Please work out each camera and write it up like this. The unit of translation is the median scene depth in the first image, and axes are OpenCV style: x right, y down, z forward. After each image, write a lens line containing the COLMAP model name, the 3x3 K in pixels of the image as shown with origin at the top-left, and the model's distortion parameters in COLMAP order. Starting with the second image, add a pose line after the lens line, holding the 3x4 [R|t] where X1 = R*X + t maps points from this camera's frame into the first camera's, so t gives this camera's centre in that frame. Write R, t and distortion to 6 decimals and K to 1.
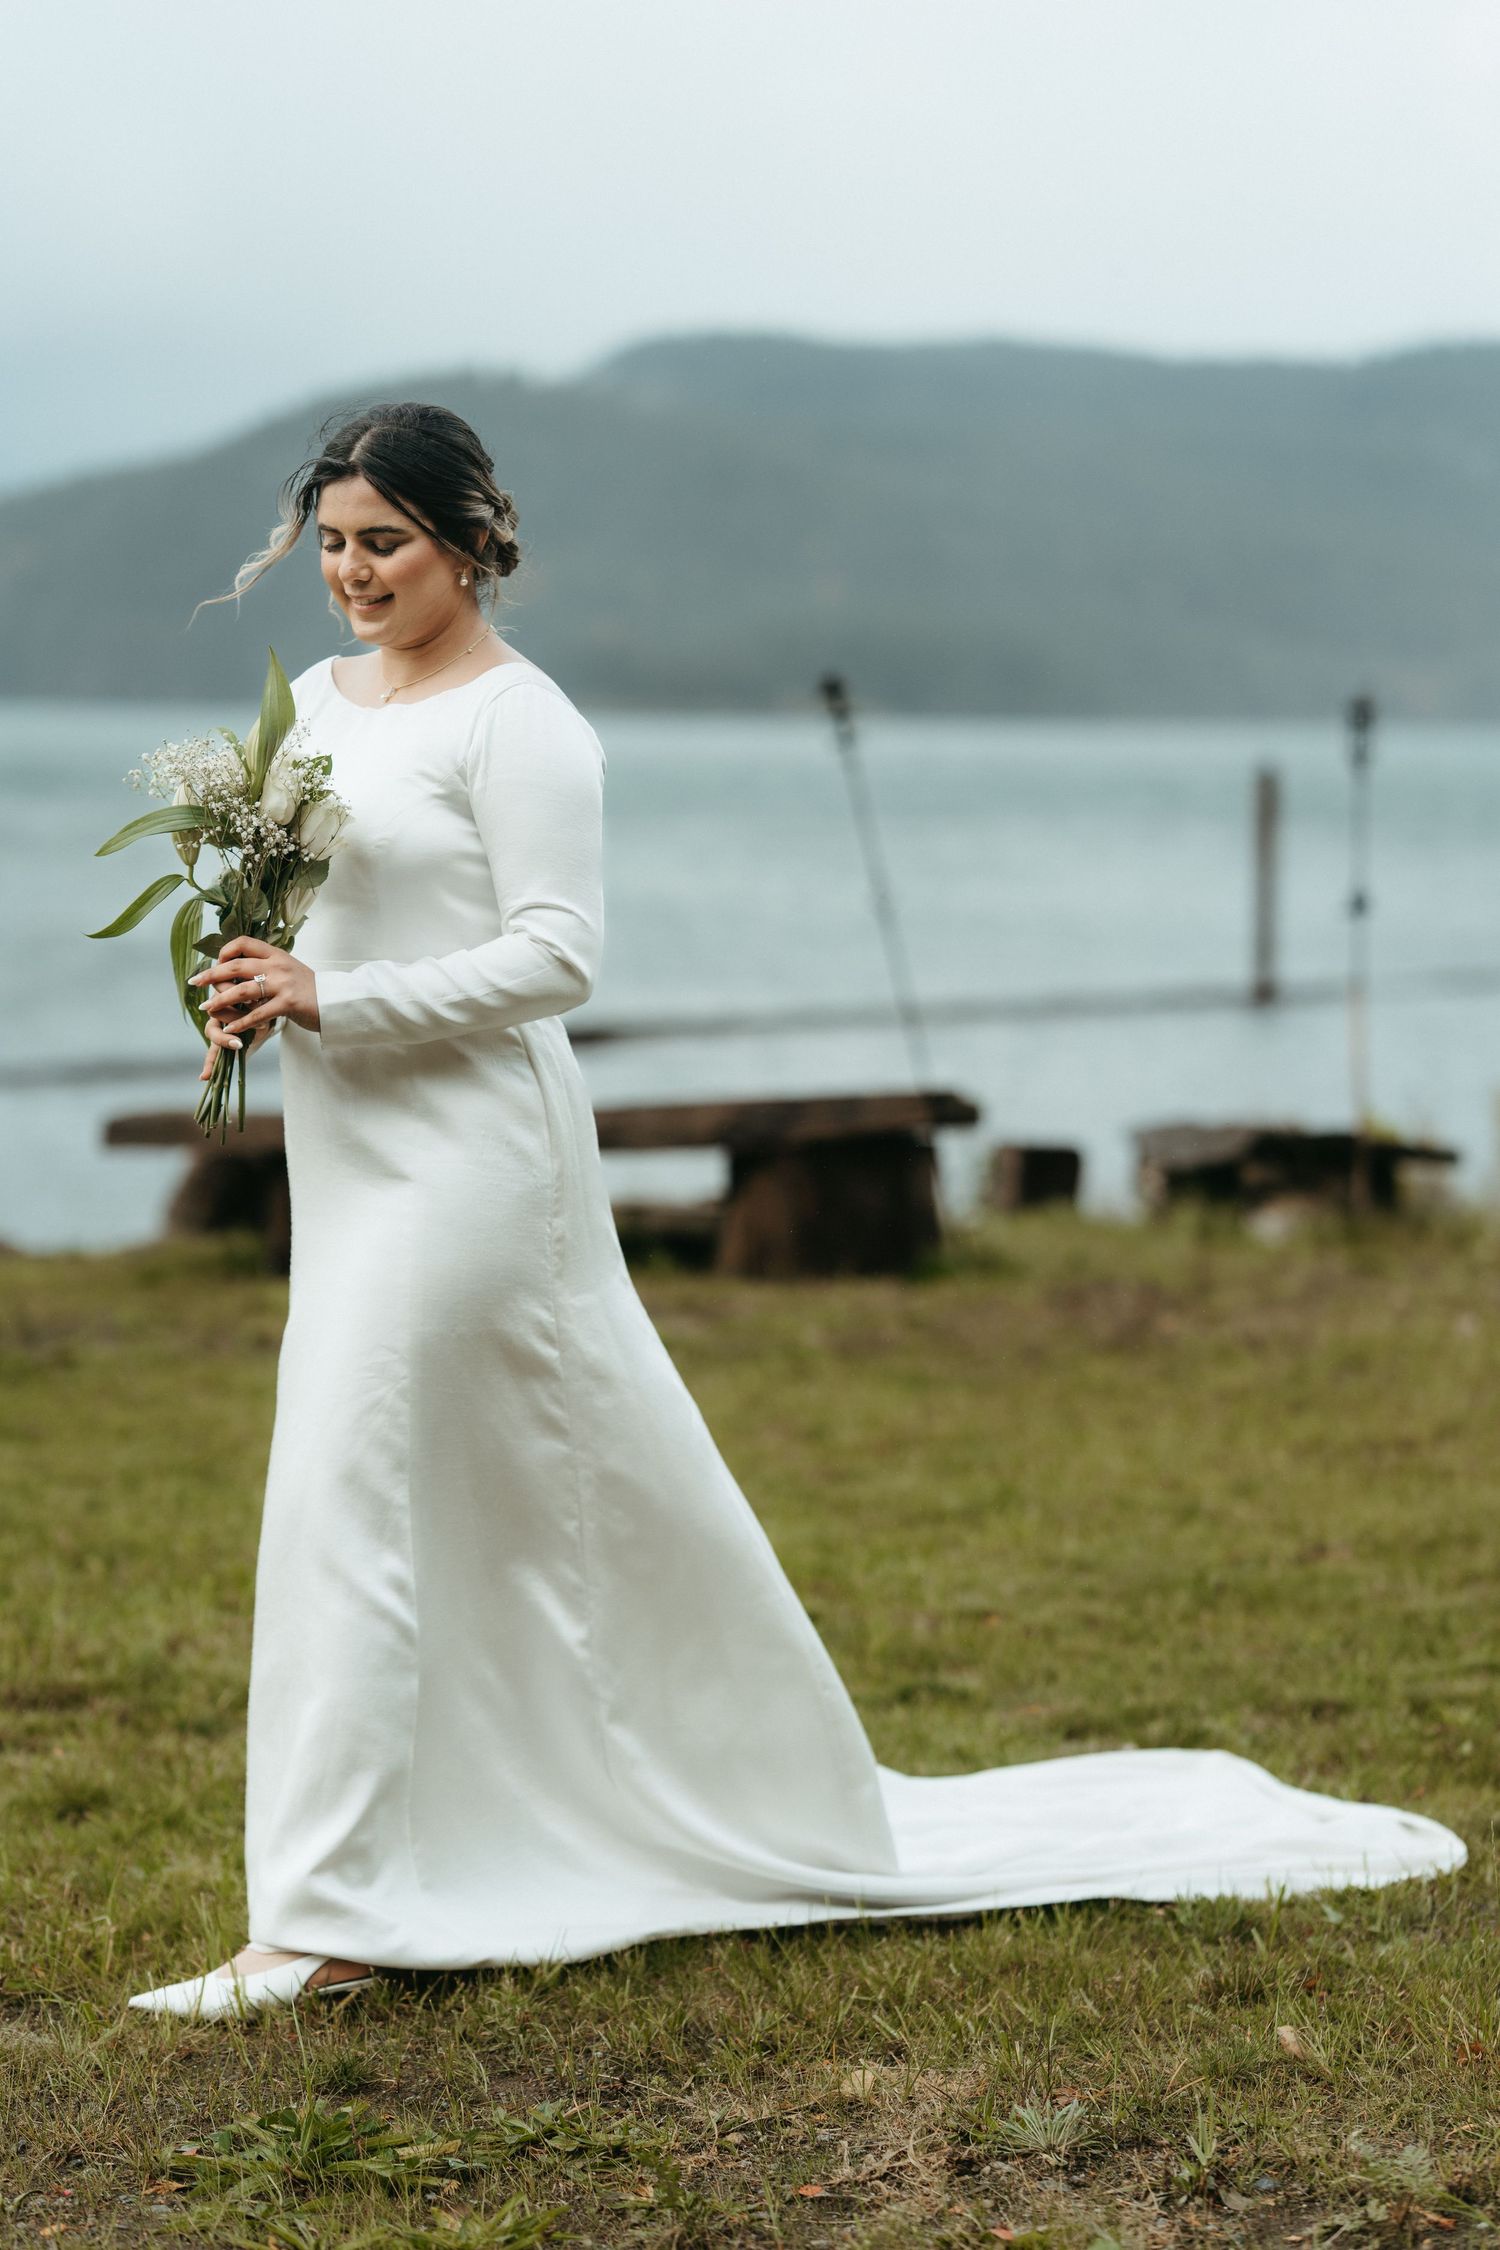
lens RADIAL K [[5462.9, 0, 706.3], [0, 5462.9, 1118.8], [0, 0, 1]] dist [0.045200, 0.111780]
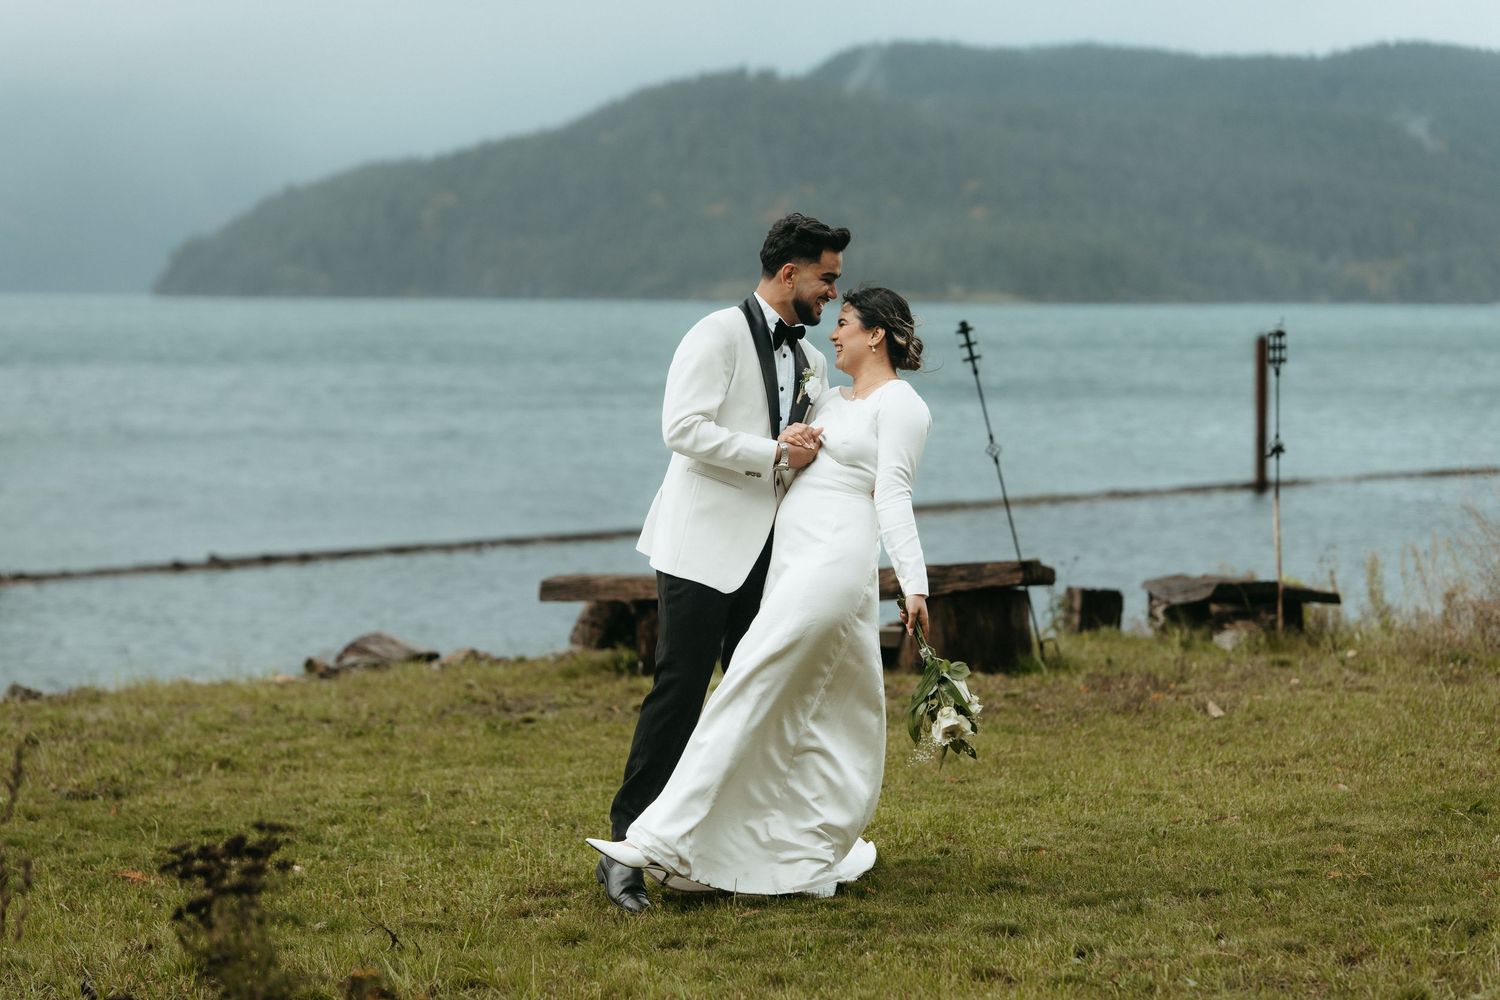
lens RADIAL K [[3641.9, 0, 750.0], [0, 3641.9, 500.0], [0, 0, 1]] dist [0.045200, 0.111780]
pose [[0.999120, -0.007842, -0.041192, 0.003027], [0.007093, 0.999808, -0.018281, -0.005108], [0.041328, 0.017973, 0.998984, -0.174890]]
